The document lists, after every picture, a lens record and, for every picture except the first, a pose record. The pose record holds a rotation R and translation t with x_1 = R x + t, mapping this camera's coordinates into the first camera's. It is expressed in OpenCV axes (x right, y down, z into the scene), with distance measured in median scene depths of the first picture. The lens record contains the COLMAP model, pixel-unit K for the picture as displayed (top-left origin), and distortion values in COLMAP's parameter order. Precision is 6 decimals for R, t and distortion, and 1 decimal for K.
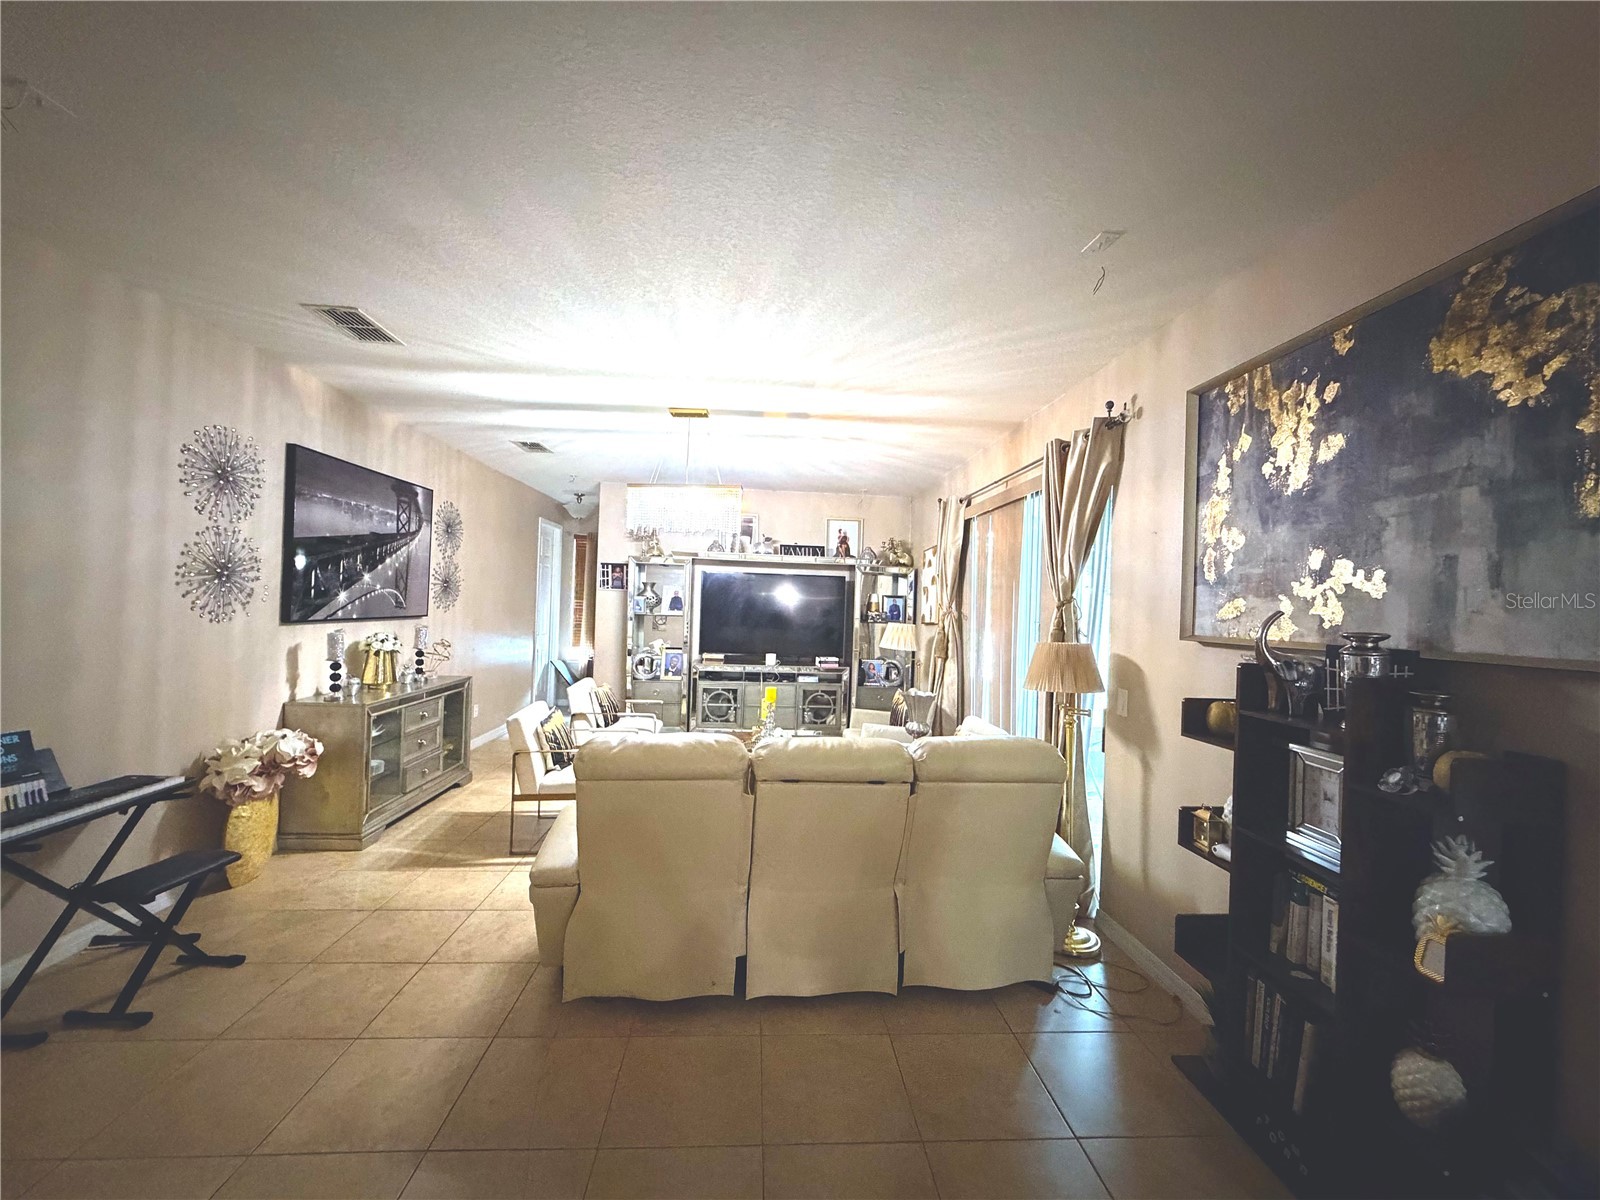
lens RADIAL K [[638.2, 0, 800.1], [0, 638.2, 602.7], [0, 0, 1]] dist [0.002039, -0.000524]
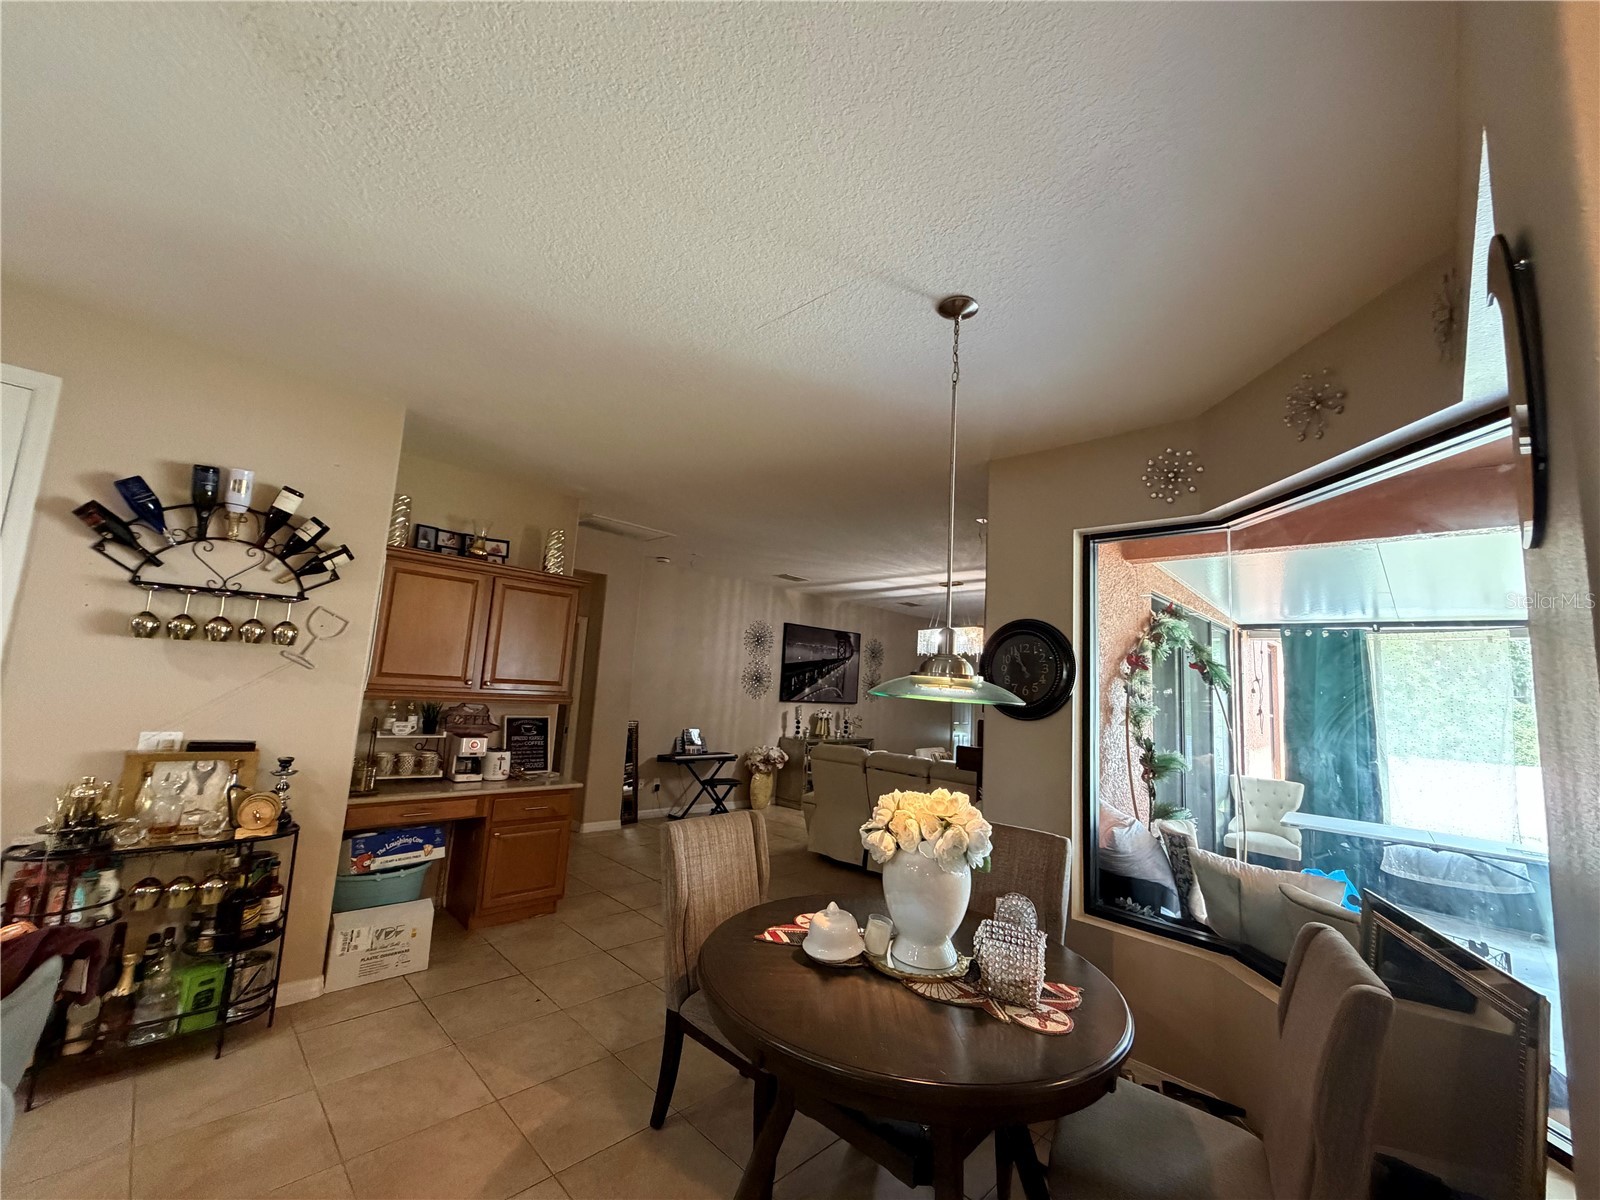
lens RADIAL K [[638.2, 0, 799.5], [0, 638.2, 602.0], [0, 0, 1]] dist [0.002039, -0.000524]
pose [[0.657372, -0.094494, -0.747619, 0.938749], [-0.034945, 0.987217, -0.155505, 0.033554], [0.752756, 0.128350, 0.645666, -0.449684]]
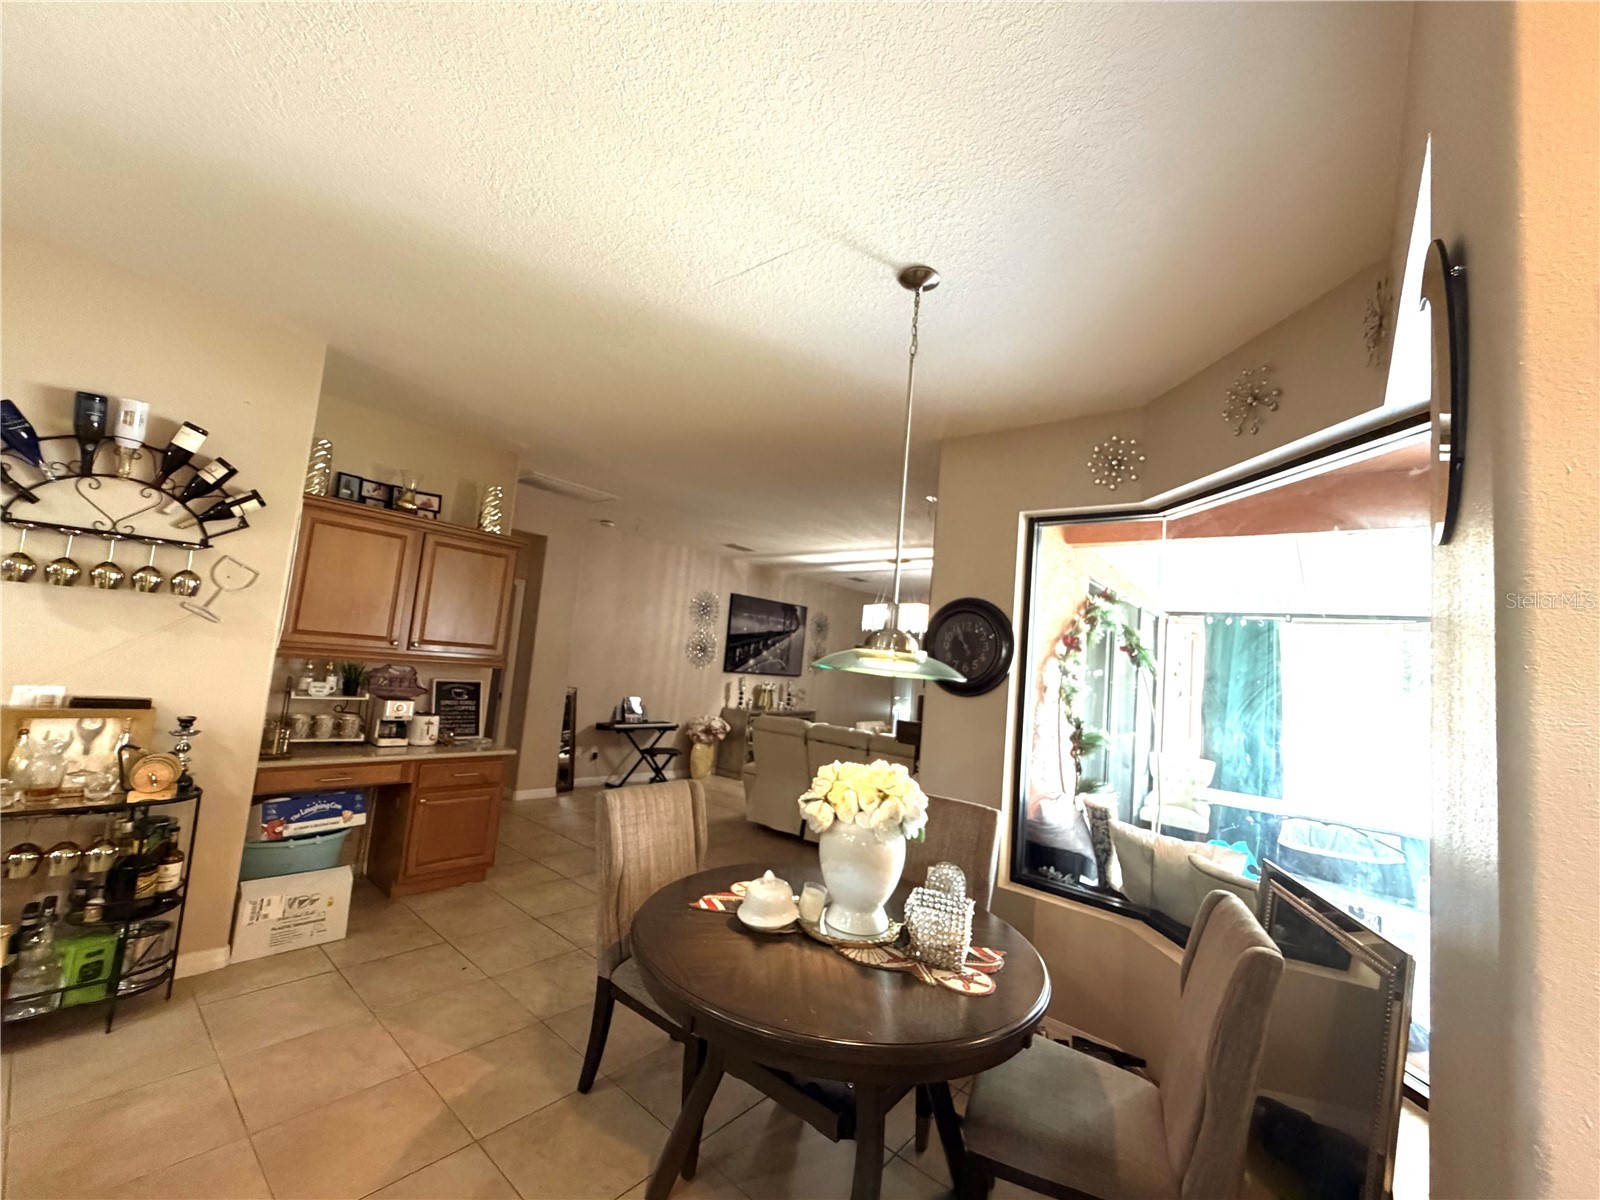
lens RADIAL K [[638.2, 0, 800.3], [0, 638.2, 602.8], [0, 0, 1]] dist [0.002039, -0.000524]
pose [[0.720229, -0.036693, -0.692766, 0.928796], [-0.061898, 0.991218, -0.116853, 0.036354], [0.690970, 0.127042, 0.711633, -0.440060]]
